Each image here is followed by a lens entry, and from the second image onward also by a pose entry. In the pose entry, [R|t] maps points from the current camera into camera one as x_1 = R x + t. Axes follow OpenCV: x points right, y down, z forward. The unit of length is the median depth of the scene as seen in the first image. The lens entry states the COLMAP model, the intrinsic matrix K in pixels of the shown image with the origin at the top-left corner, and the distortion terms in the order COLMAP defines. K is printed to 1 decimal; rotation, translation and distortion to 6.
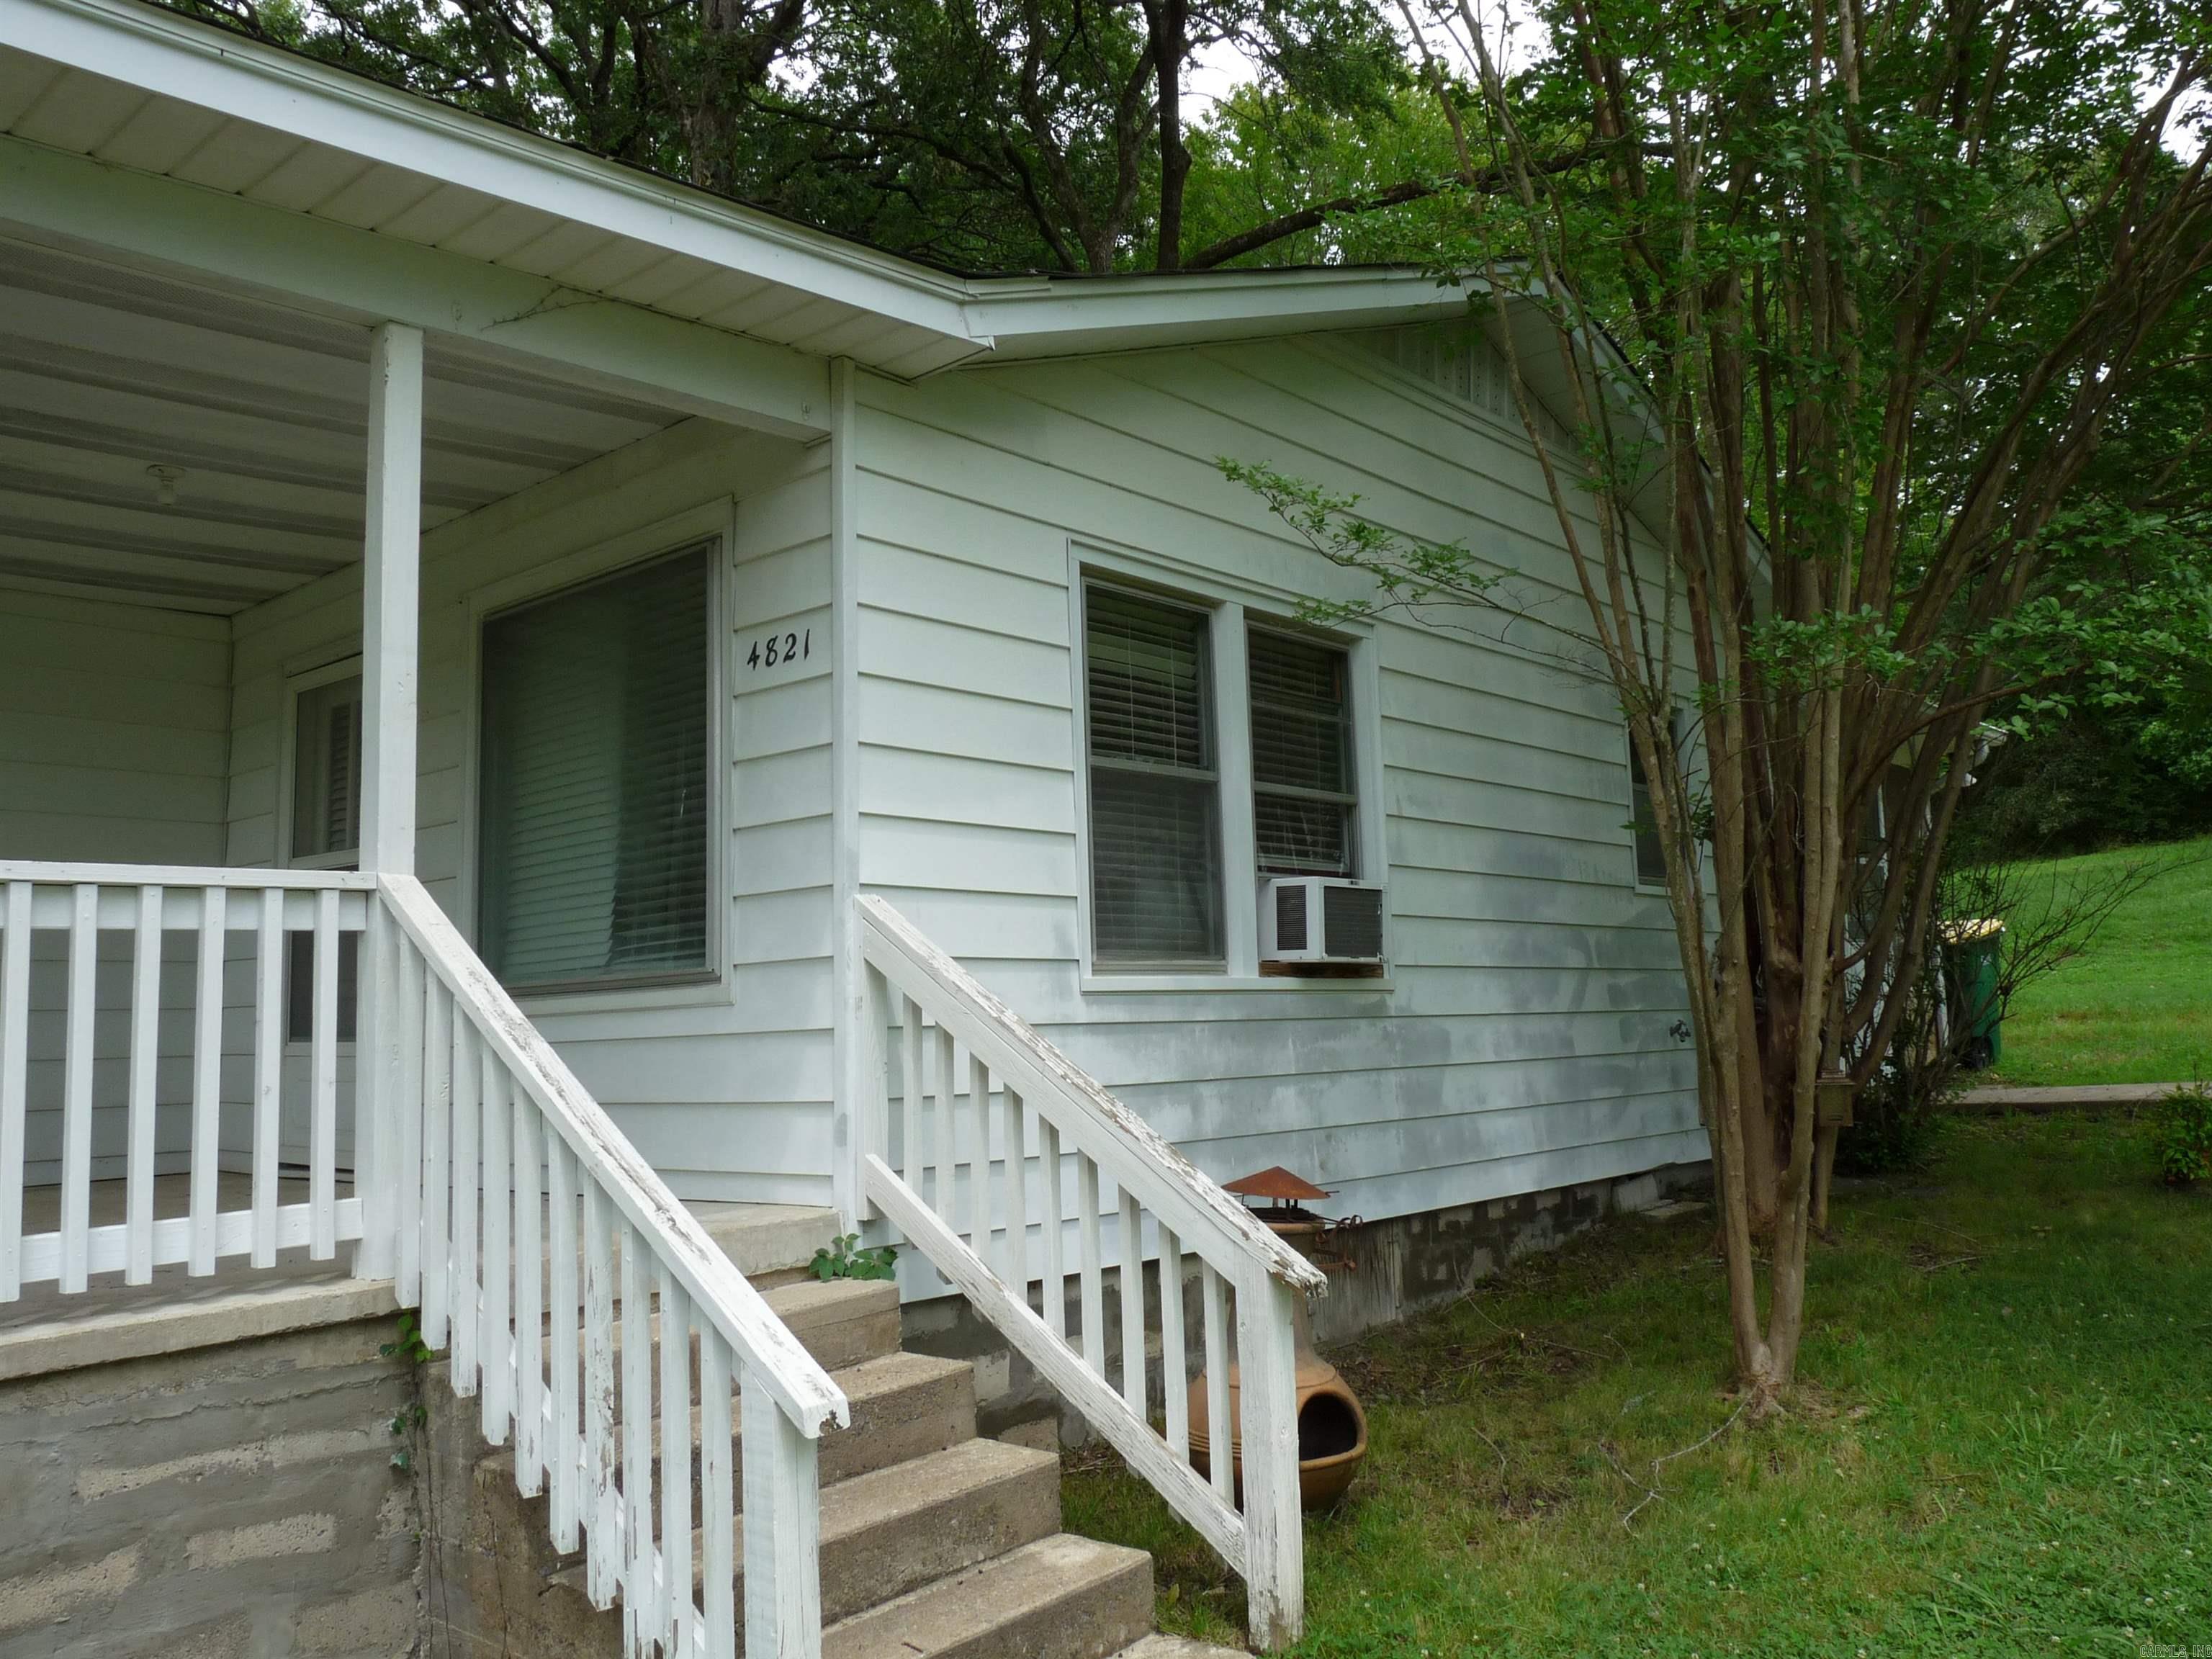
lens RADIAL K [[1720.6, 0, 1106.0], [0, 1720.6, 829.5], [0, 0, 1]] dist [-0.001220, -0.005368]
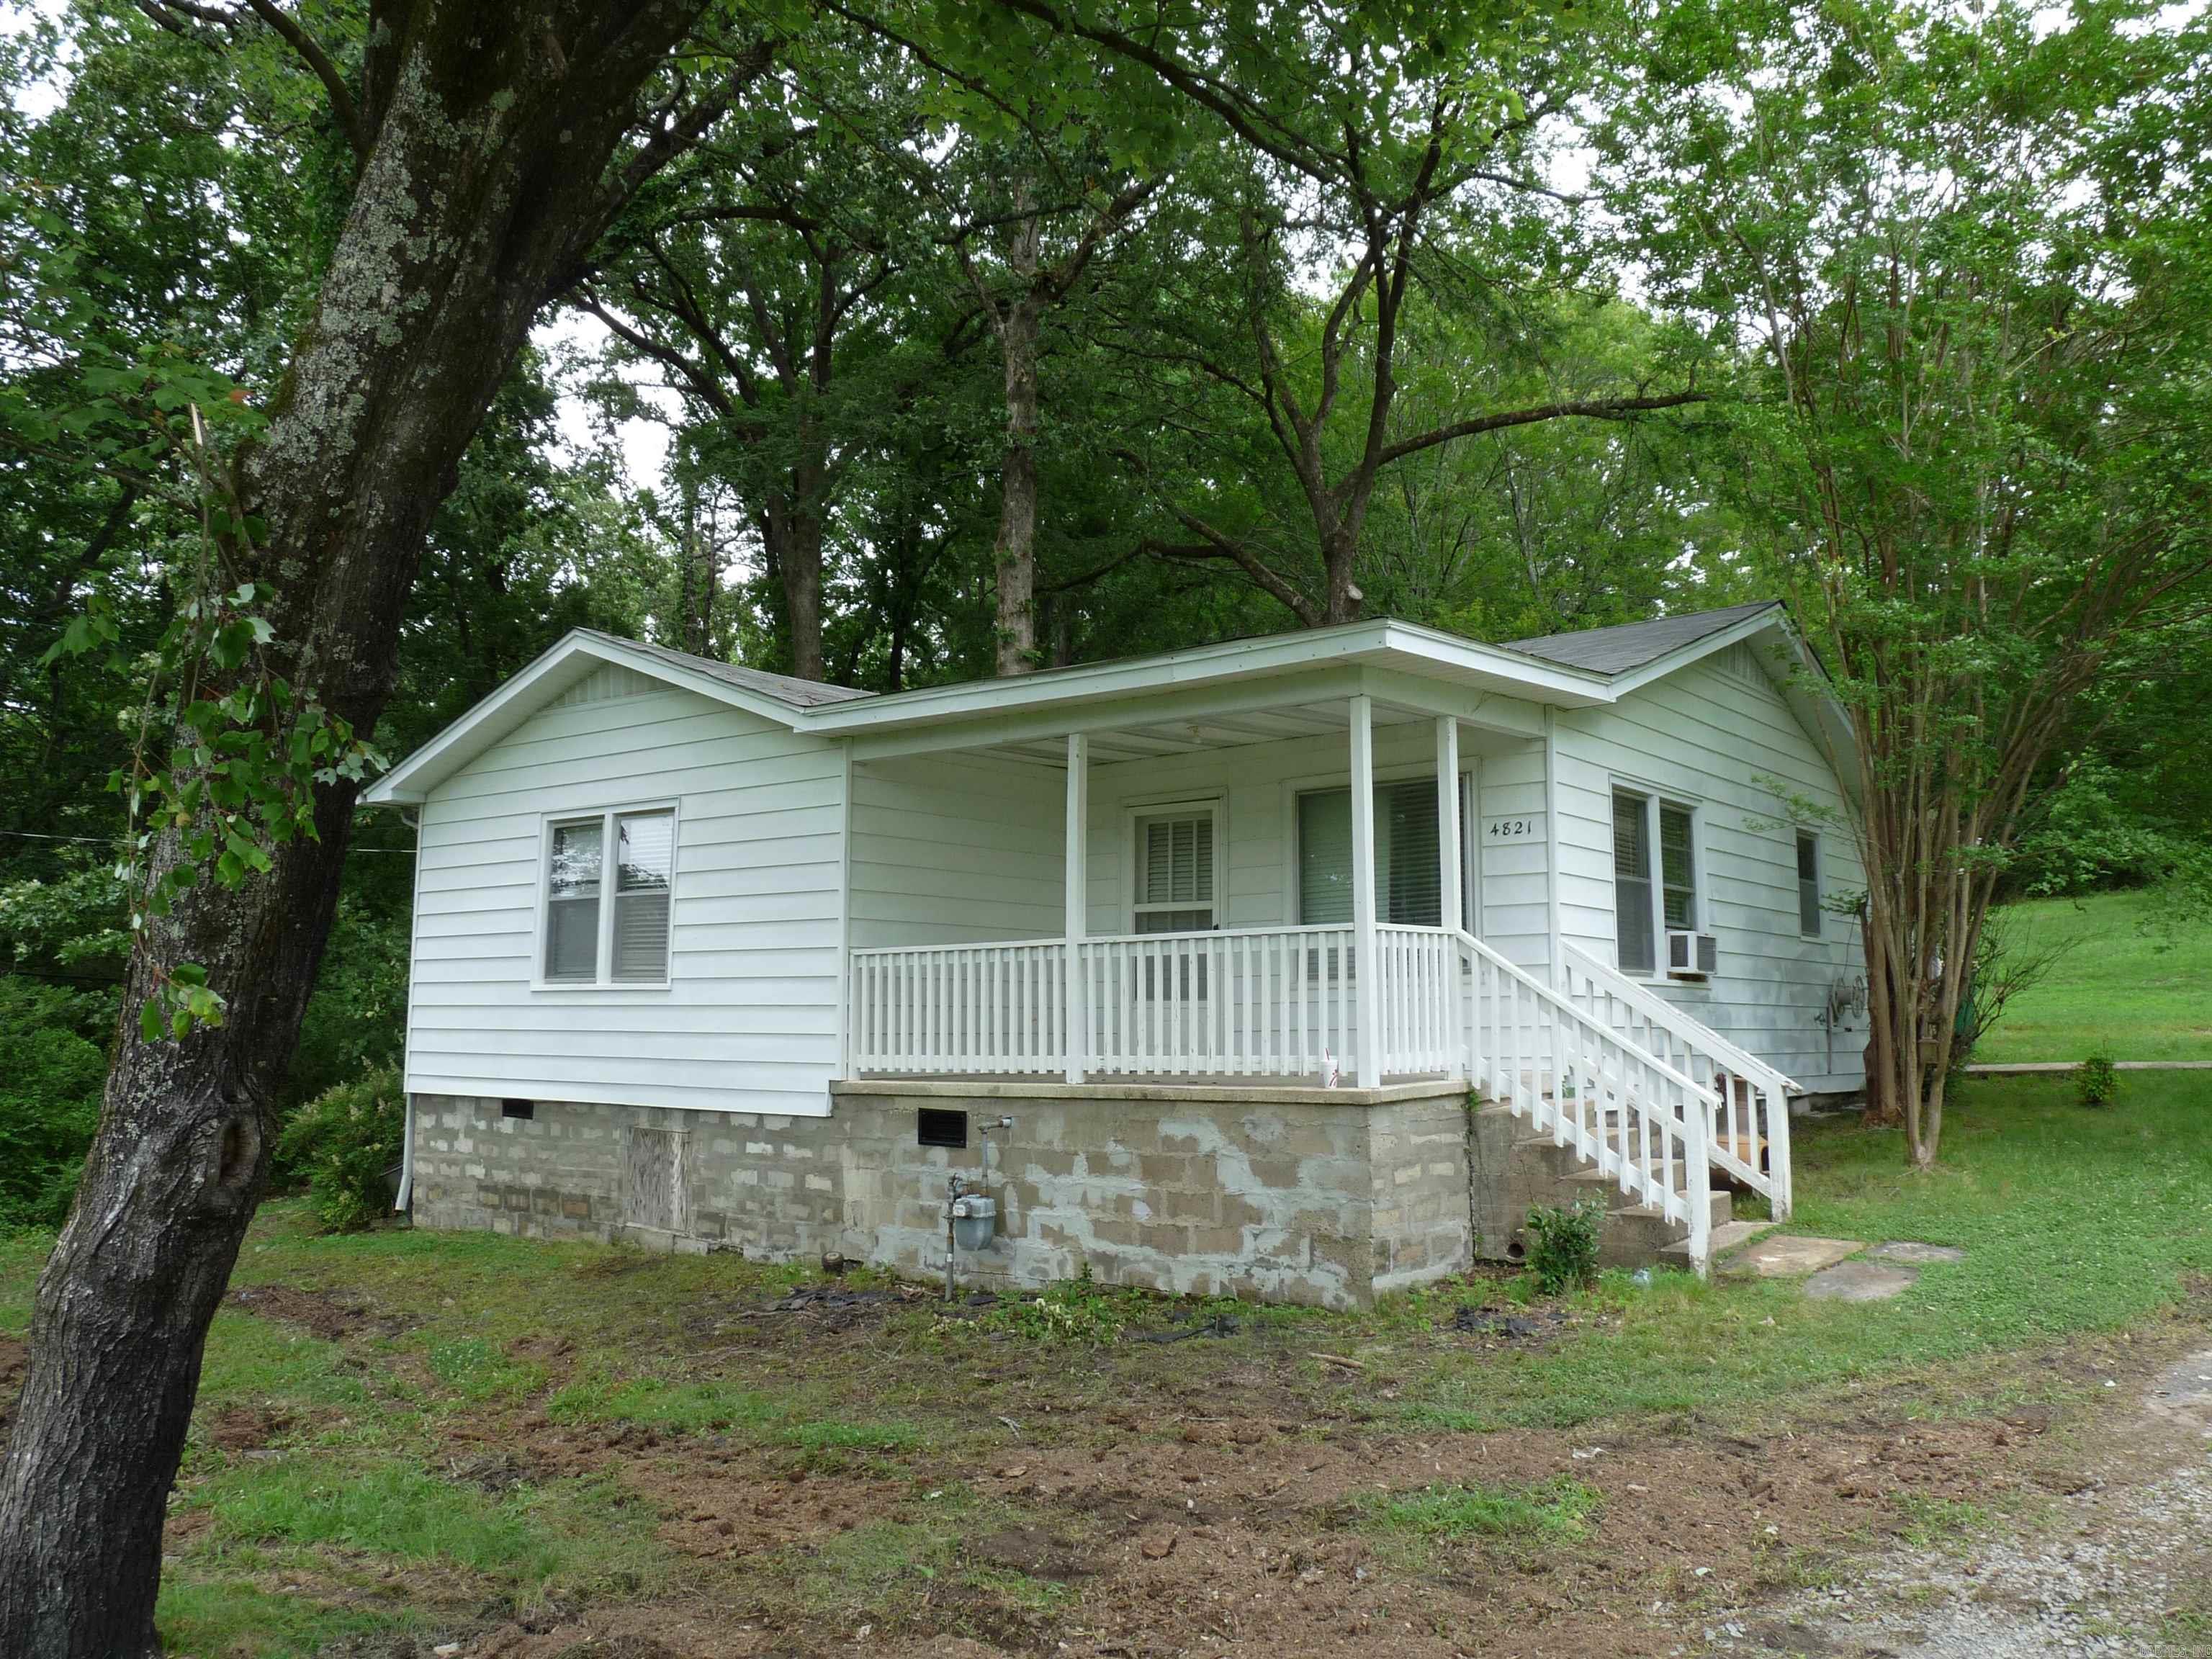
lens RADIAL K [[1732.9, 0, 1106.0], [0, 1732.9, 829.5], [0, 0, 1]] dist [-0.009730, -0.002420]
pose [[0.998324, 0.028852, 0.050177, -0.733013], [-0.028355, 0.999542, -0.010580, -0.055700], [-0.050459, 0.009140, 0.998684, -1.096047]]
